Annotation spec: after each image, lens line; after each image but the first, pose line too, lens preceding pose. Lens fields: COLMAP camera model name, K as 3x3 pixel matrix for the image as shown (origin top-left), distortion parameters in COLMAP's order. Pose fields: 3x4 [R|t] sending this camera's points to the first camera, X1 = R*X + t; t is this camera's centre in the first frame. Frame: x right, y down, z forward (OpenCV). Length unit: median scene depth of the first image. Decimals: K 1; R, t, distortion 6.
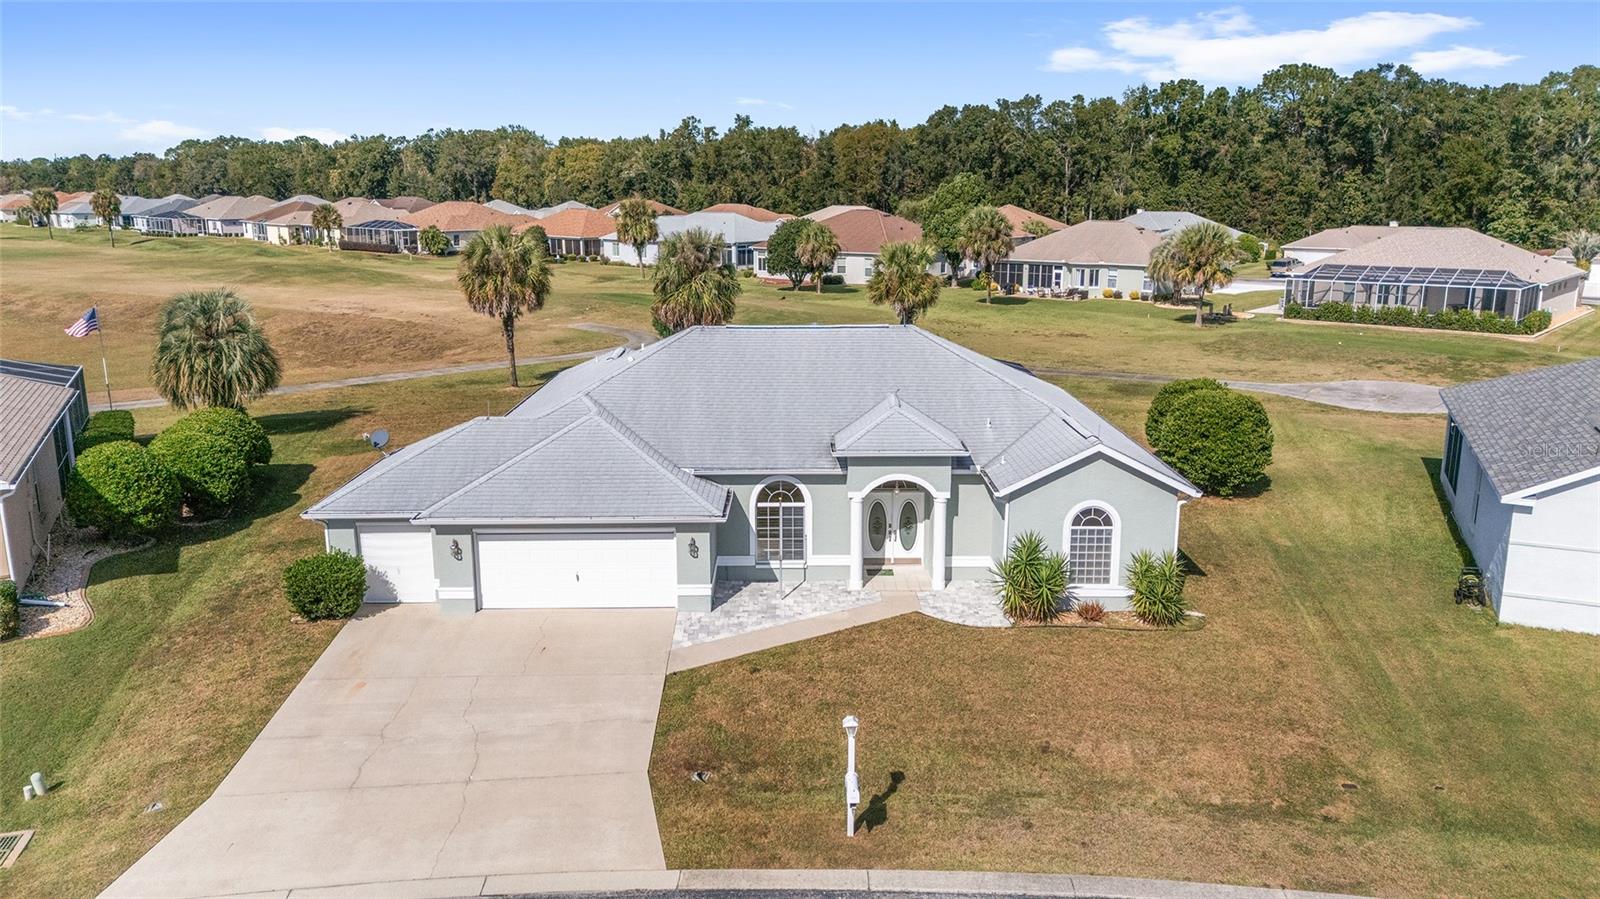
lens RADIAL K [[1157.3, 0, 784.0], [0, 1157.3, 446.0], [0, 0, 1]] dist [0.067266, -0.068266]
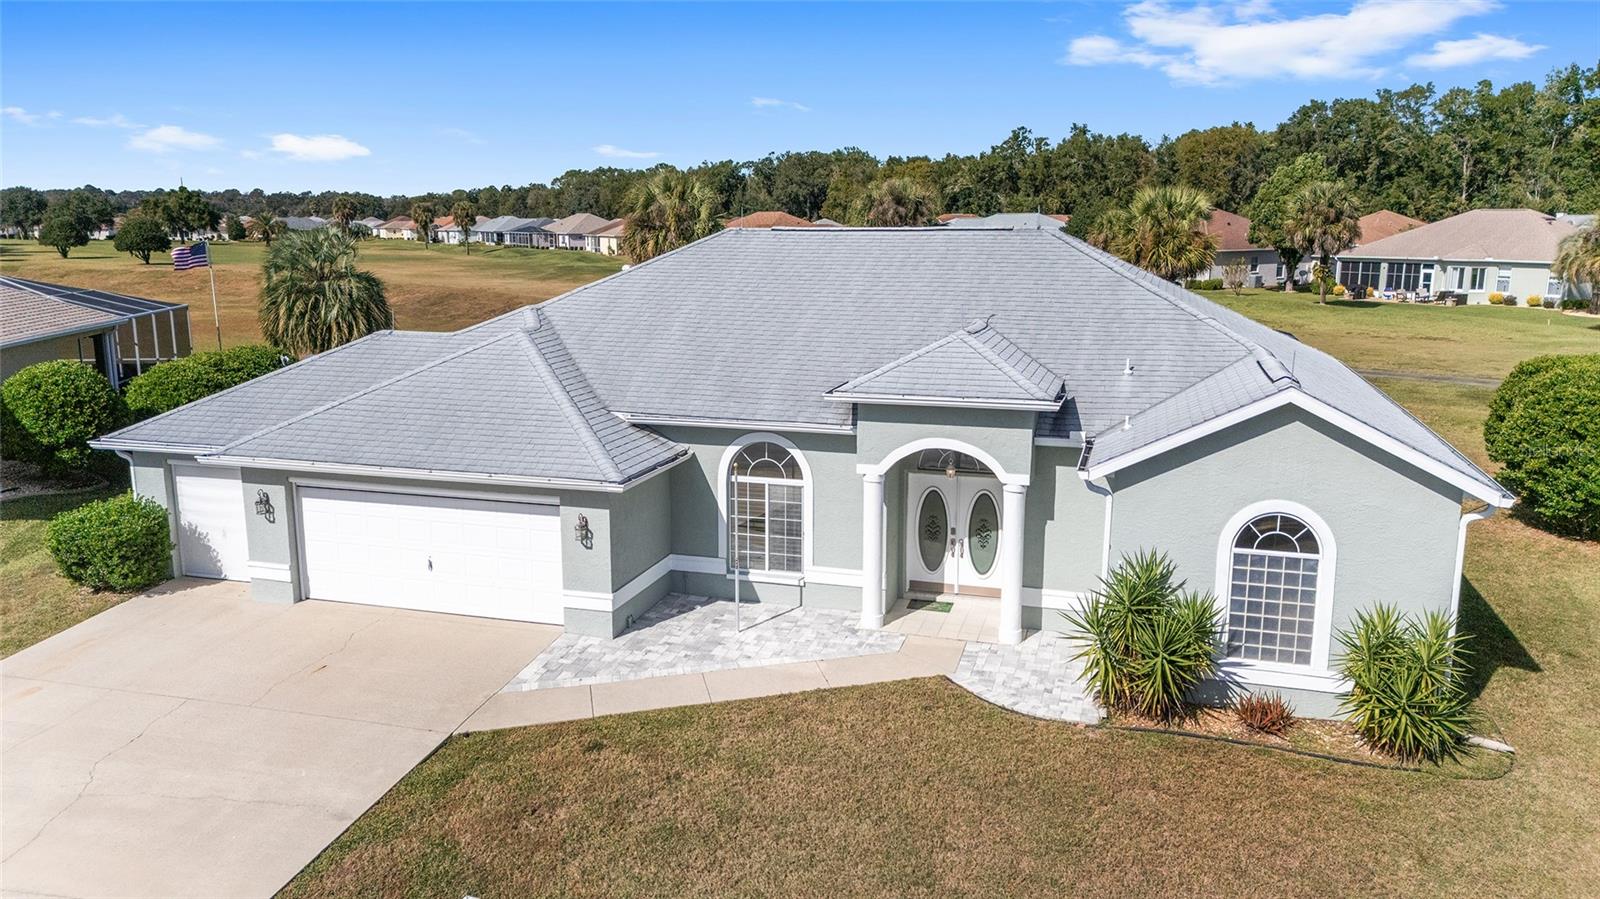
lens RADIAL K [[1157.3, 0, 791.7], [0, 1157.3, 442.9], [0, 0, 1]] dist [0.067266, -0.068266]
pose [[0.957245, 0.057628, -0.283479, 0.177959], [-0.066446, 0.997557, -0.021583, 0.040783], [0.281542, 0.039496, 0.958736, 0.380438]]
